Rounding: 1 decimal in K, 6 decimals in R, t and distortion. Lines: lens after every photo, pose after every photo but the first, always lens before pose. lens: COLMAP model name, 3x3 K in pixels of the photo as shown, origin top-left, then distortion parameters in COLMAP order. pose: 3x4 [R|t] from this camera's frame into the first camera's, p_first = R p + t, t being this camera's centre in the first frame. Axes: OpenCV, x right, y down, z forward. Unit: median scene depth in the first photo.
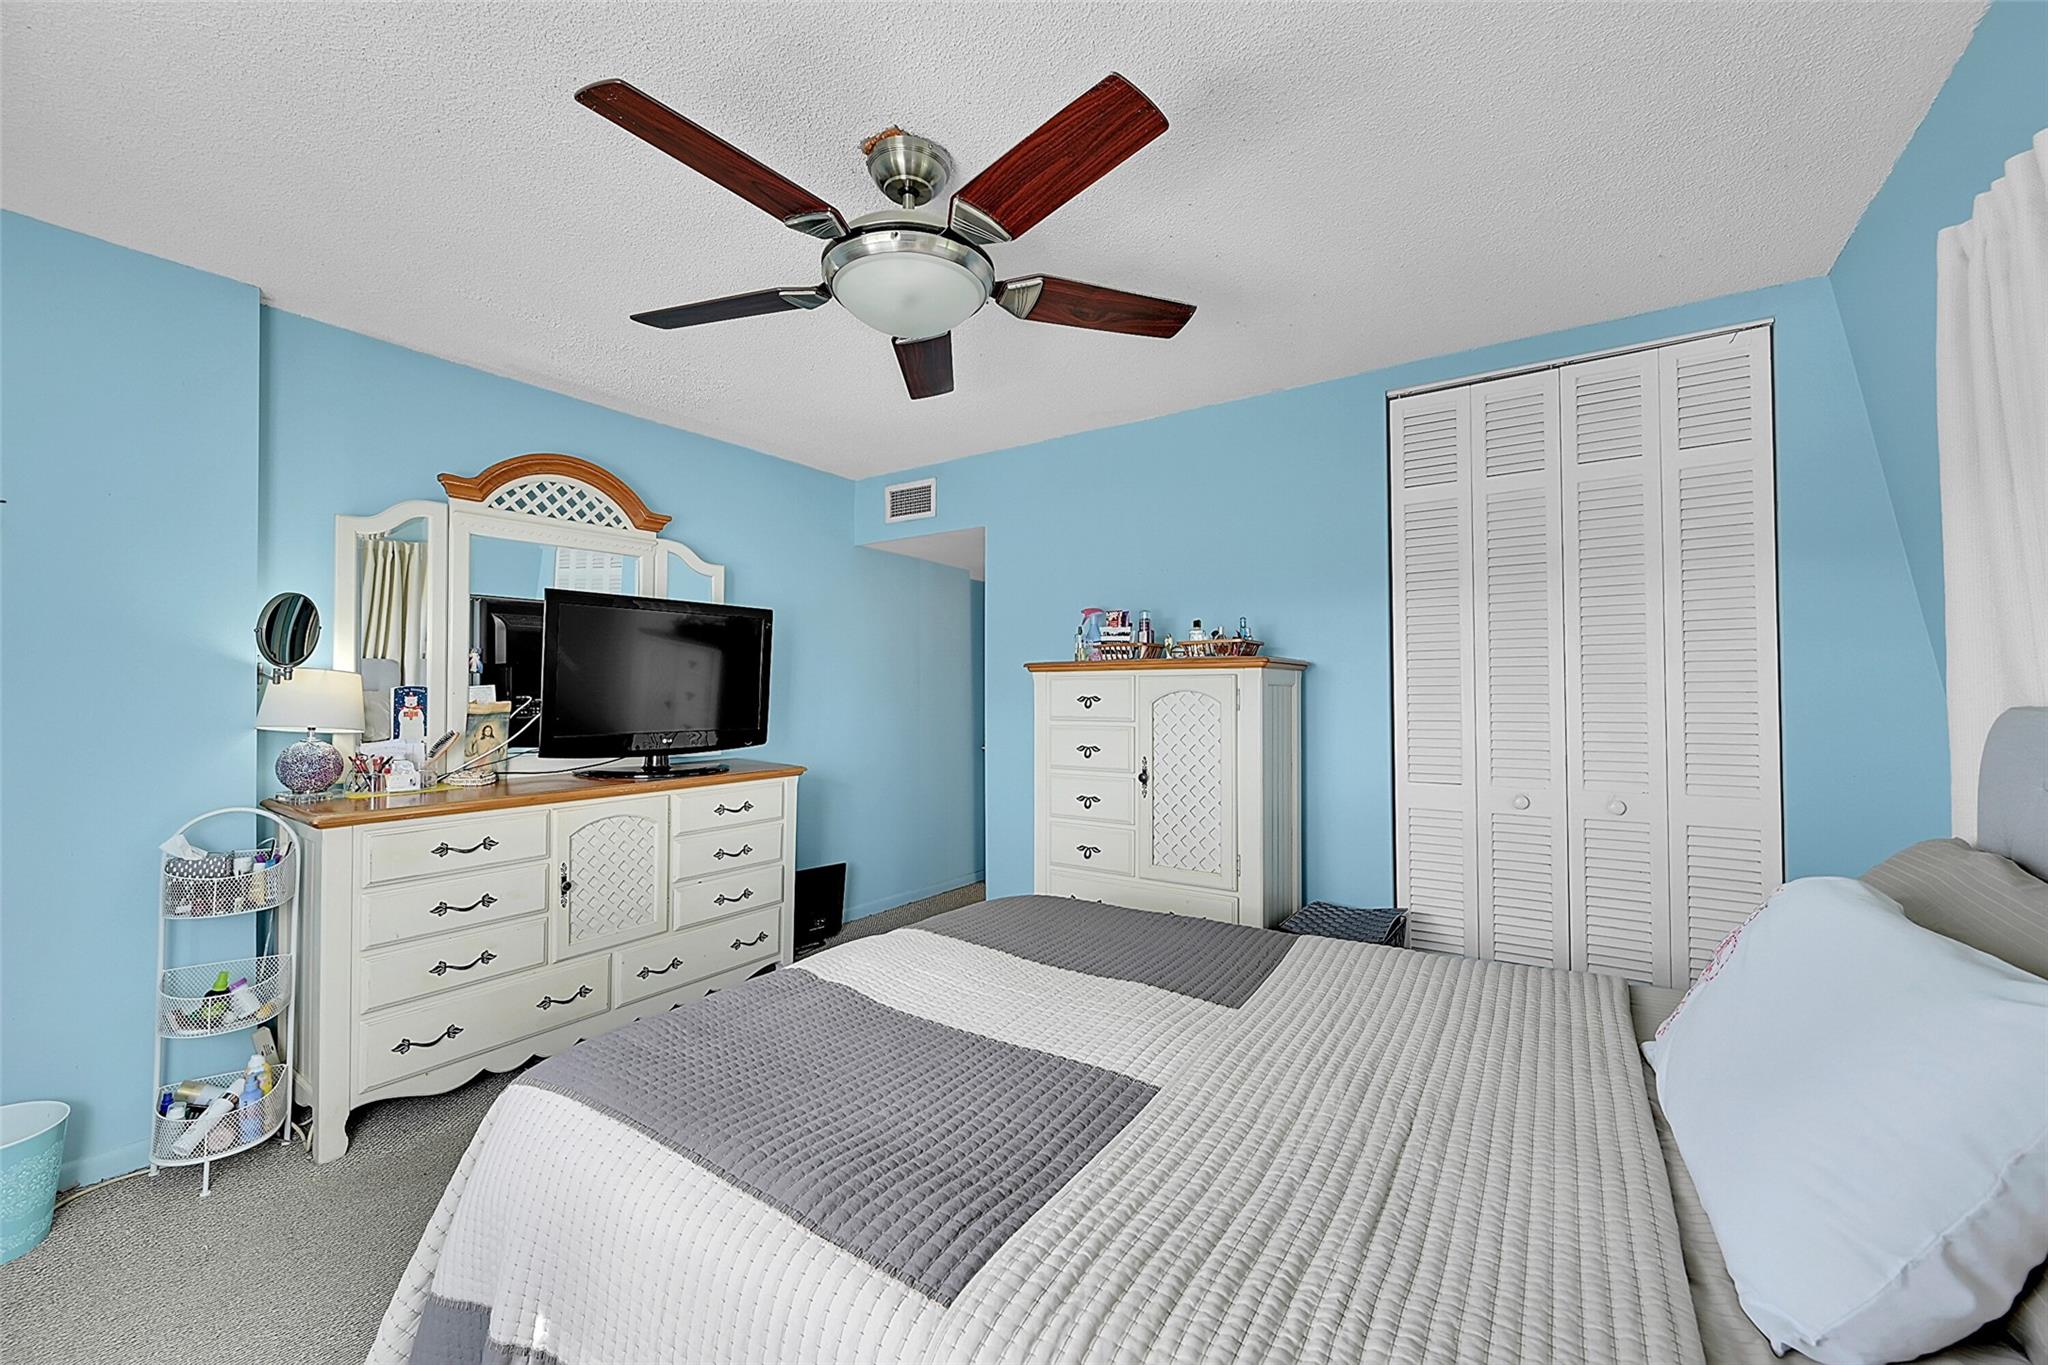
lens RADIAL K [[808.5, 0, 1021.1], [0, 808.5, 684.3], [0, 0, 1]] dist [-0.000167, 0.000181]
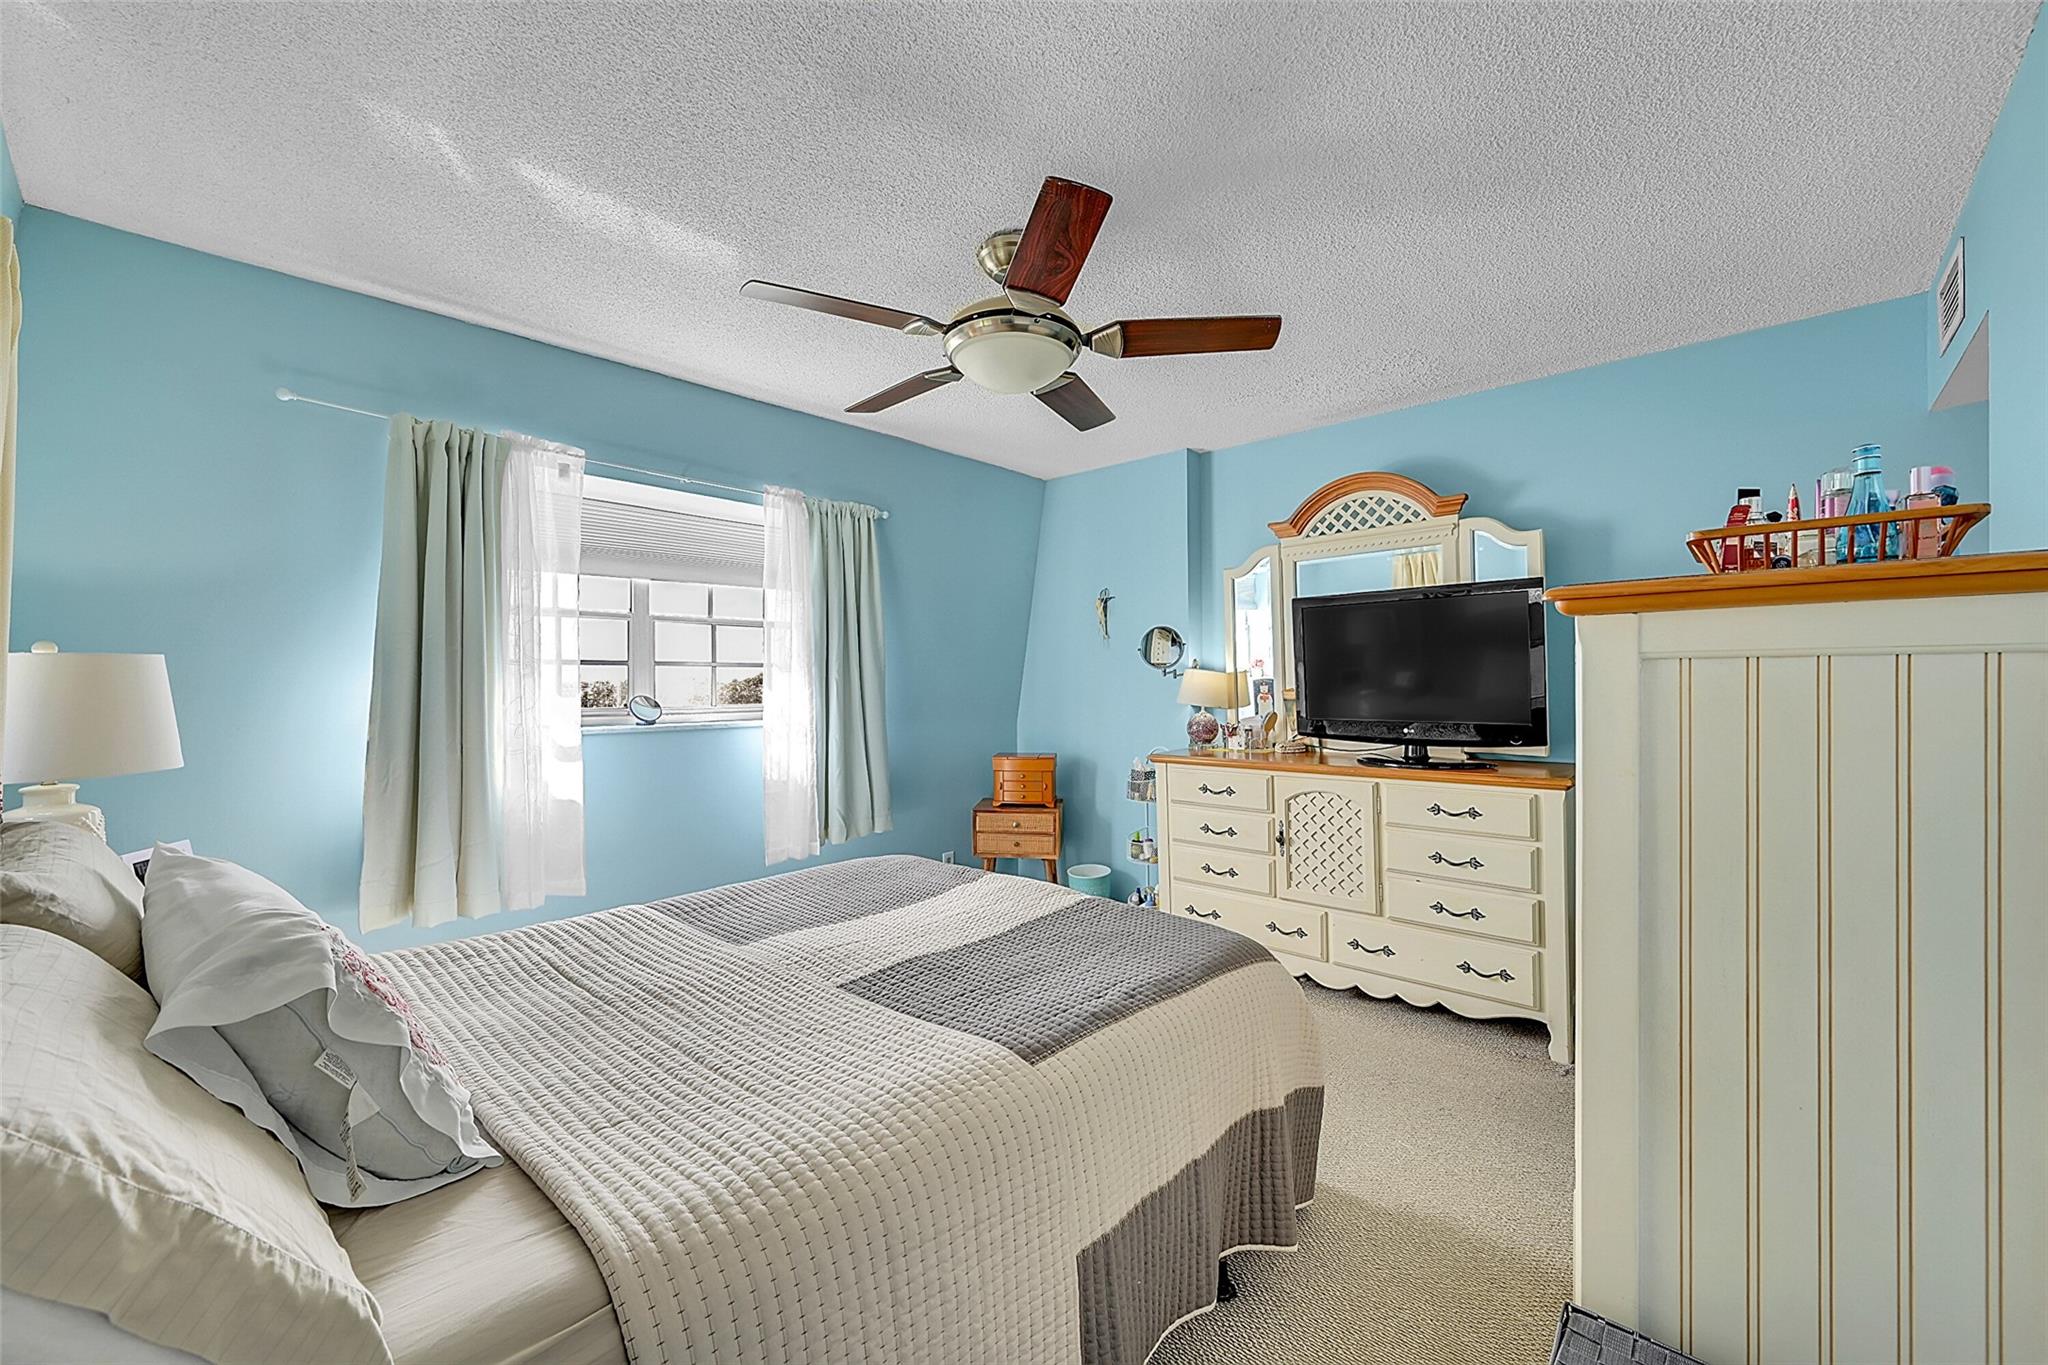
lens RADIAL K [[808.5, 0, 1021.1], [0, 808.5, 684.3], [0, 0, 1]] dist [-0.000167, 0.000181]
pose [[-0.146162, 0.001310, -0.989260, 0.614405], [0.014478, 0.999895, -0.000815, 0.006868], [0.989155, -0.014442, -0.146165, 0.677851]]
